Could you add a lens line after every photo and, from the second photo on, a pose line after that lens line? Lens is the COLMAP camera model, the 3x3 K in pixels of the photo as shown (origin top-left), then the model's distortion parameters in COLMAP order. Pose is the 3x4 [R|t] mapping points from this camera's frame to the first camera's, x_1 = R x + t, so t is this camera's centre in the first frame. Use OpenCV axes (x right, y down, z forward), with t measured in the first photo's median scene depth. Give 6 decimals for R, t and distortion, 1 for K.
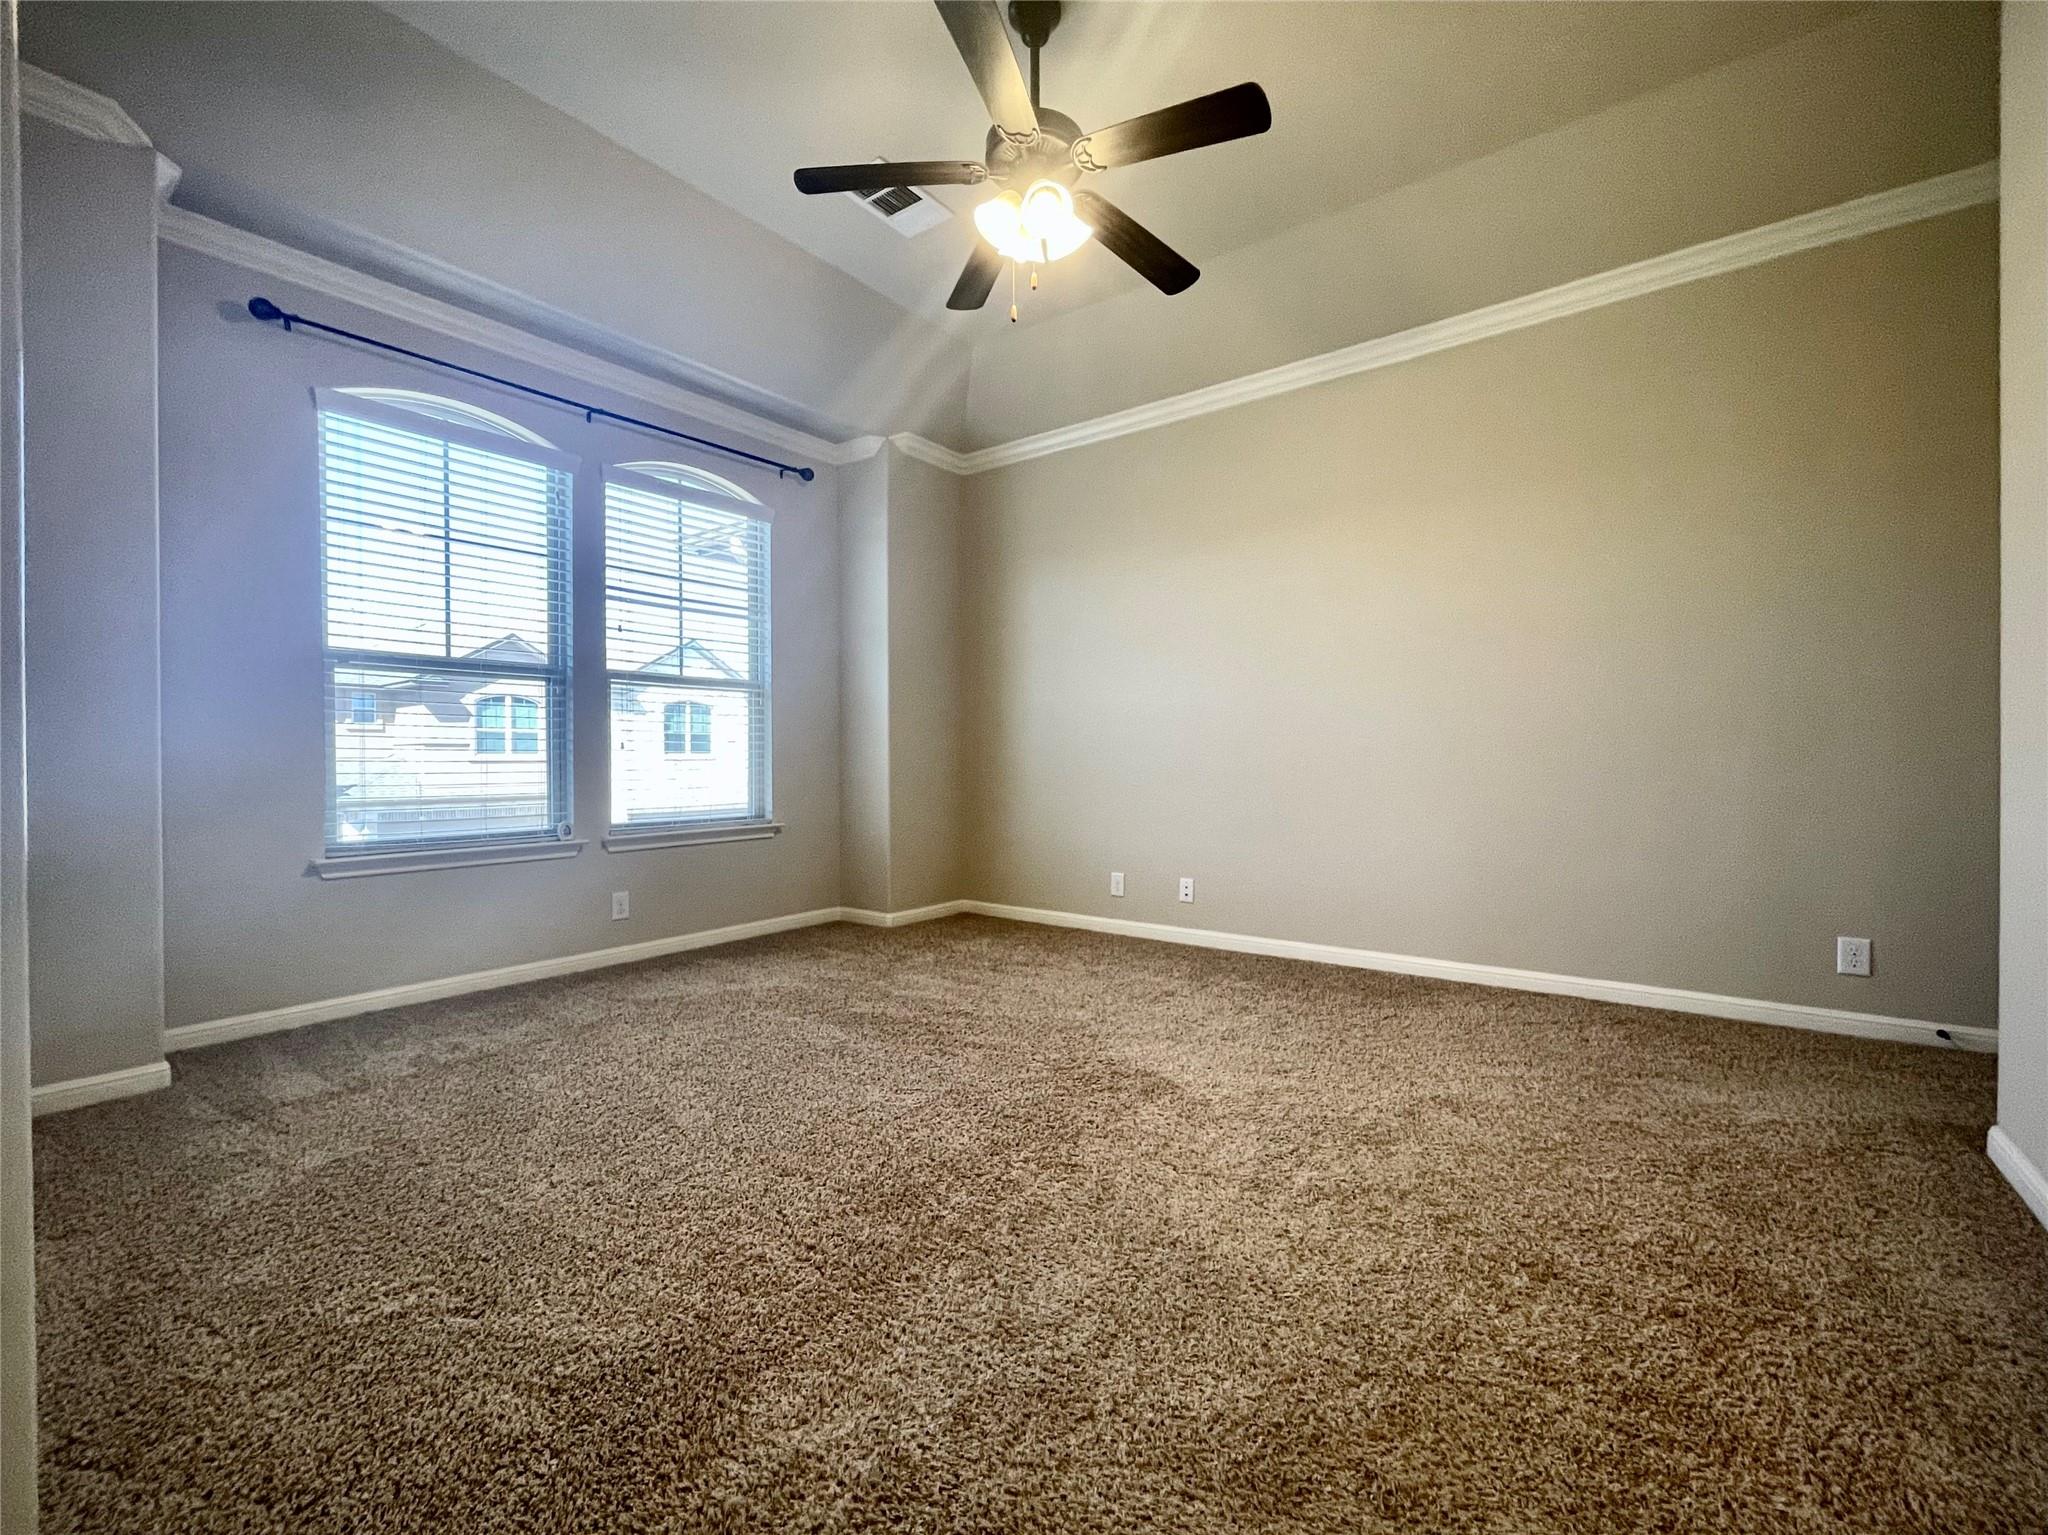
lens RADIAL K [[844.8, 0, 1012.2], [0, 844.8, 763.1], [0, 0, 1]] dist [-0.002471, -0.000636]
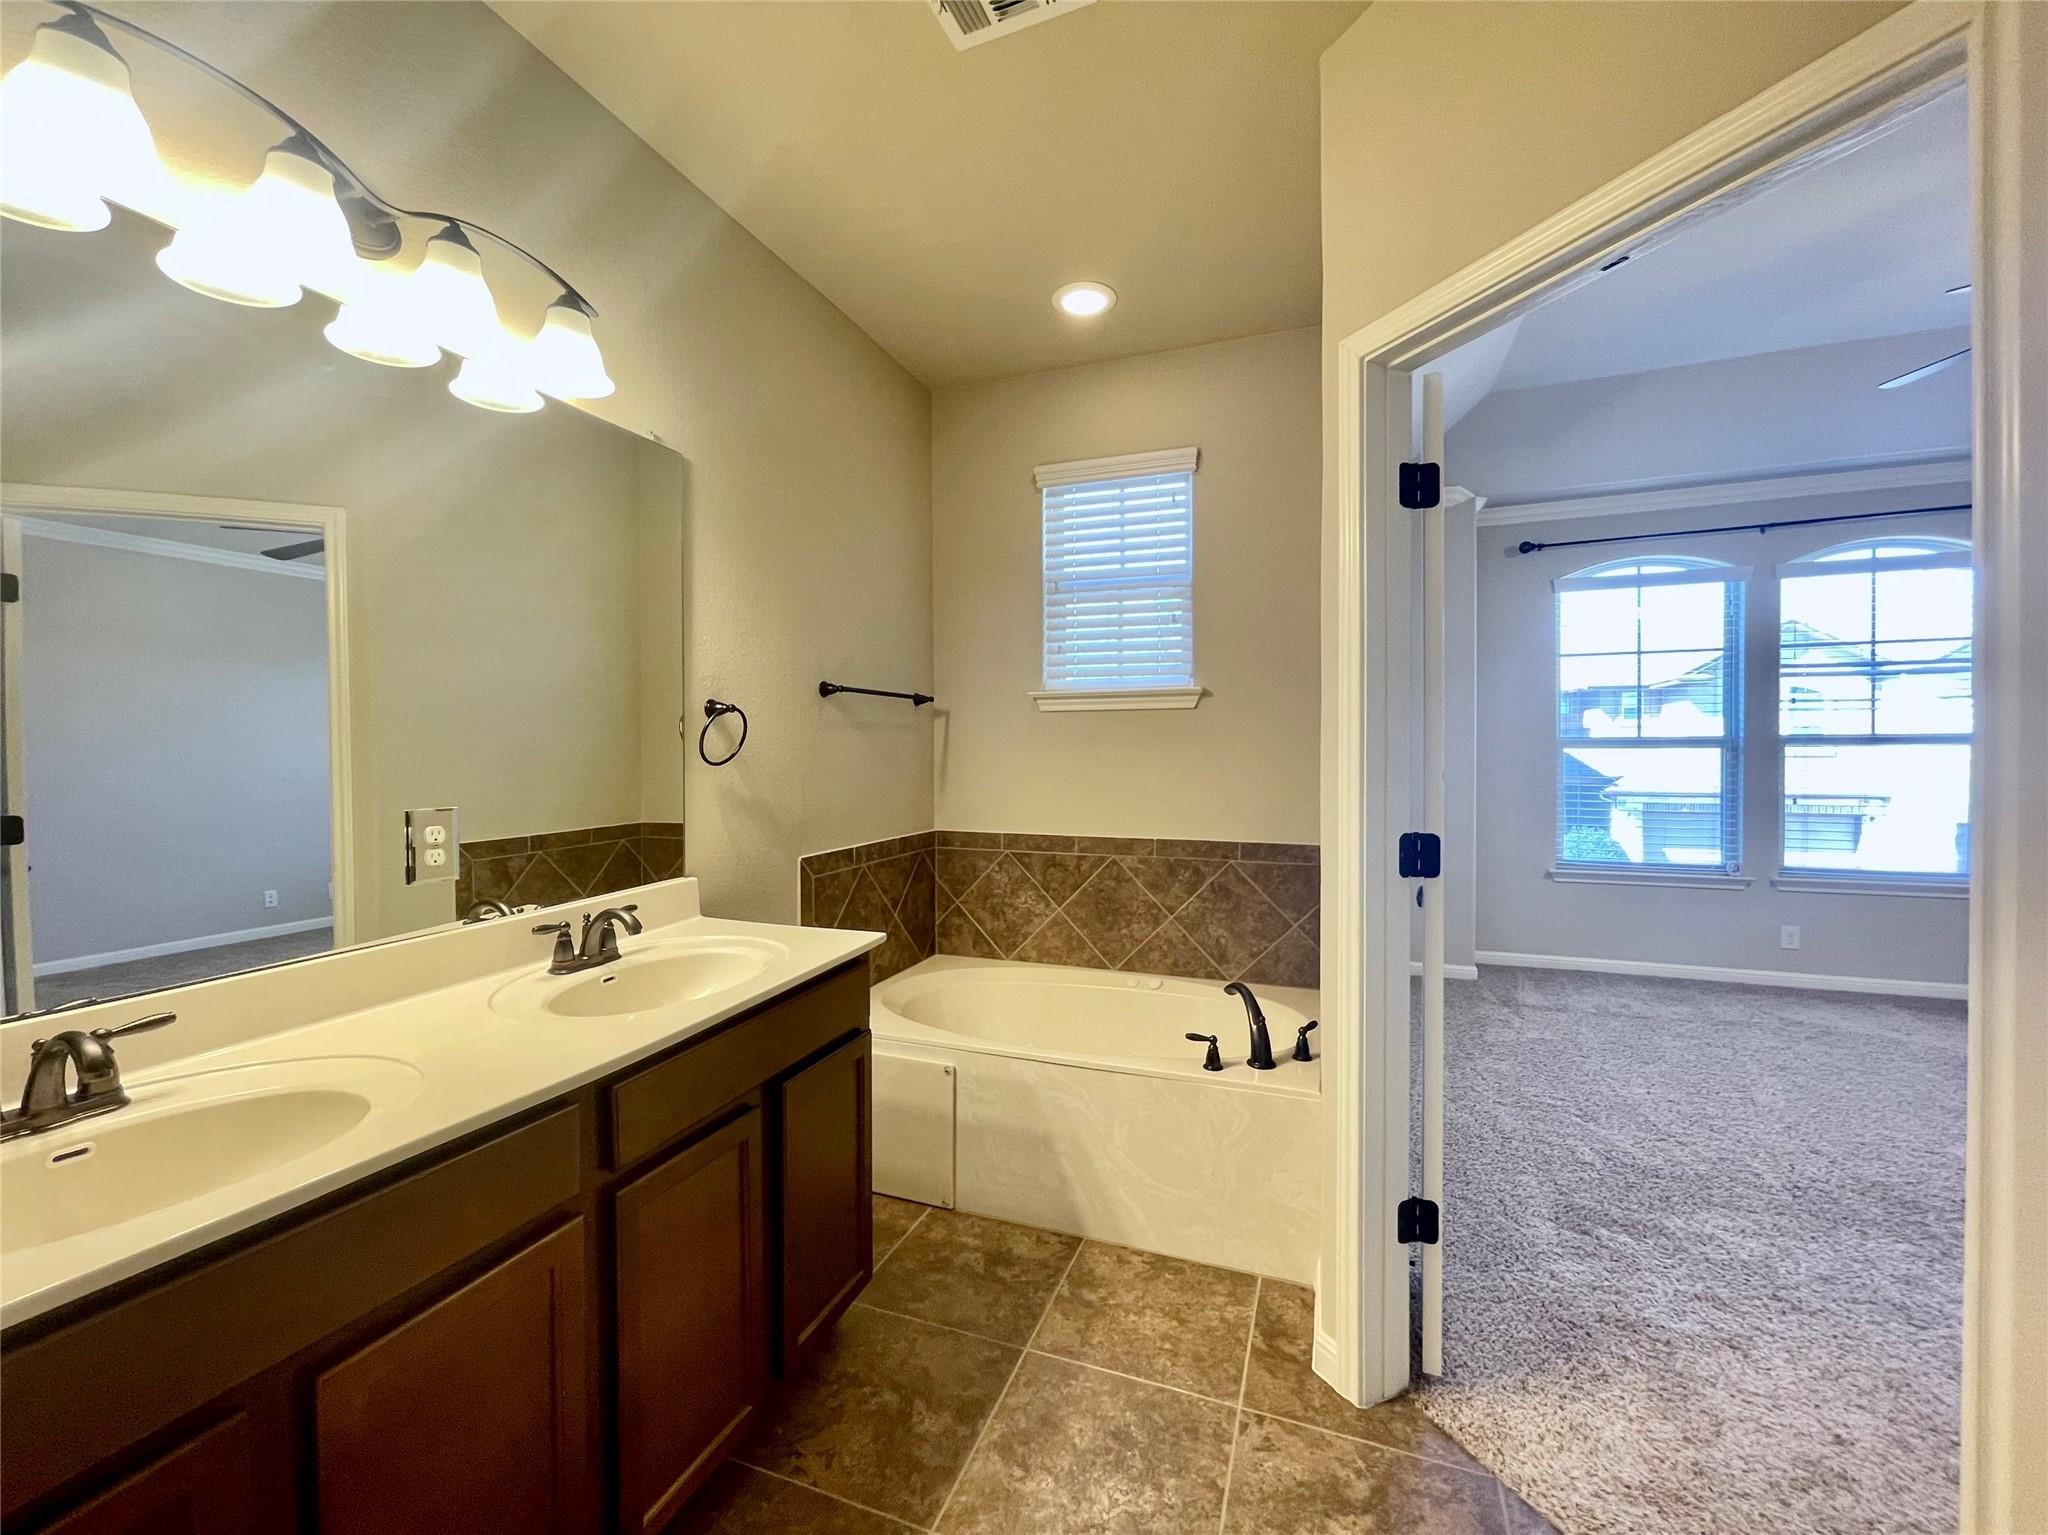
lens RADIAL K [[844.8, 0, 1028.4], [0, 844.8, 768.0], [0, 0, 1]] dist [-0.002471, -0.000636]
pose [[0.275007, 0.028040, -0.961033, 0.392024], [-0.000482, 0.999579, 0.029027, -0.107989], [0.961442, -0.007520, 0.274905, -0.357772]]
